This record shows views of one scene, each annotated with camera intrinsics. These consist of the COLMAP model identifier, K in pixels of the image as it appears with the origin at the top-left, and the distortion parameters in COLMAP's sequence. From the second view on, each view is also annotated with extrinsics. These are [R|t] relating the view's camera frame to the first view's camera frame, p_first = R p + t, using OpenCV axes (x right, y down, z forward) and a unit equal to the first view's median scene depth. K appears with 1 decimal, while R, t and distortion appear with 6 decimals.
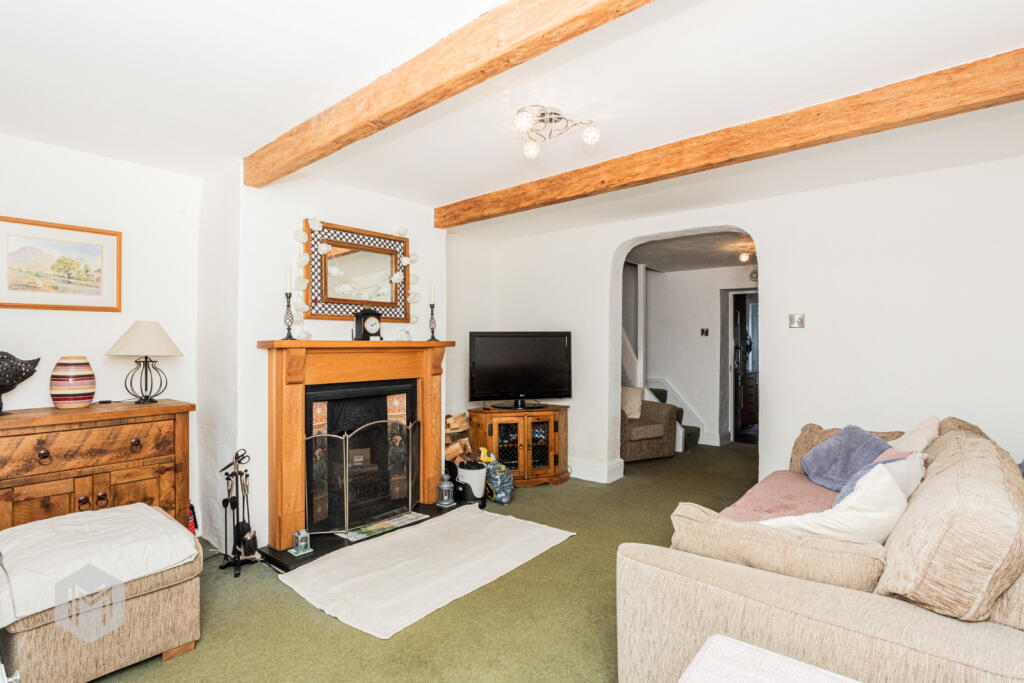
lens RADIAL K [[488.0, 0, 512.0], [0, 488.0, 341.5], [0, 0, 1]] dist [-0.003728, 0.000144]
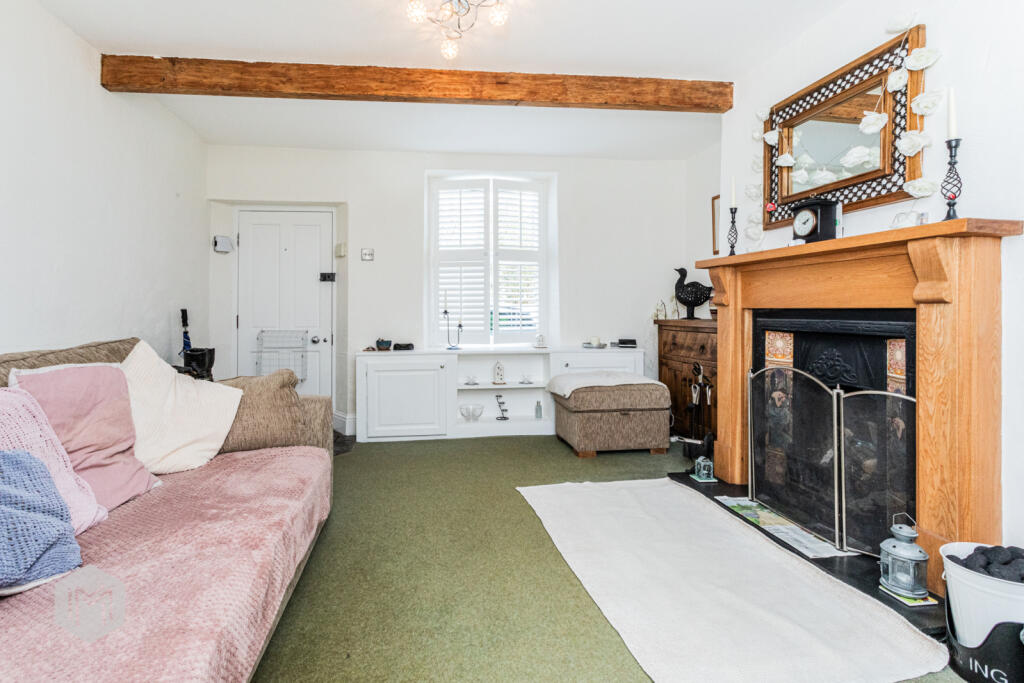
lens RADIAL K [[506.2, 0, 512.0], [0, 506.2, 306.0], [0, 0, 1]] dist [-0.000431, -0.000114]
pose [[-0.606699, -0.009979, -0.794869, 0.508436], [-0.001531, 0.999934, -0.011386, 0.089853], [0.794930, -0.005691, -0.606674, 1.131096]]
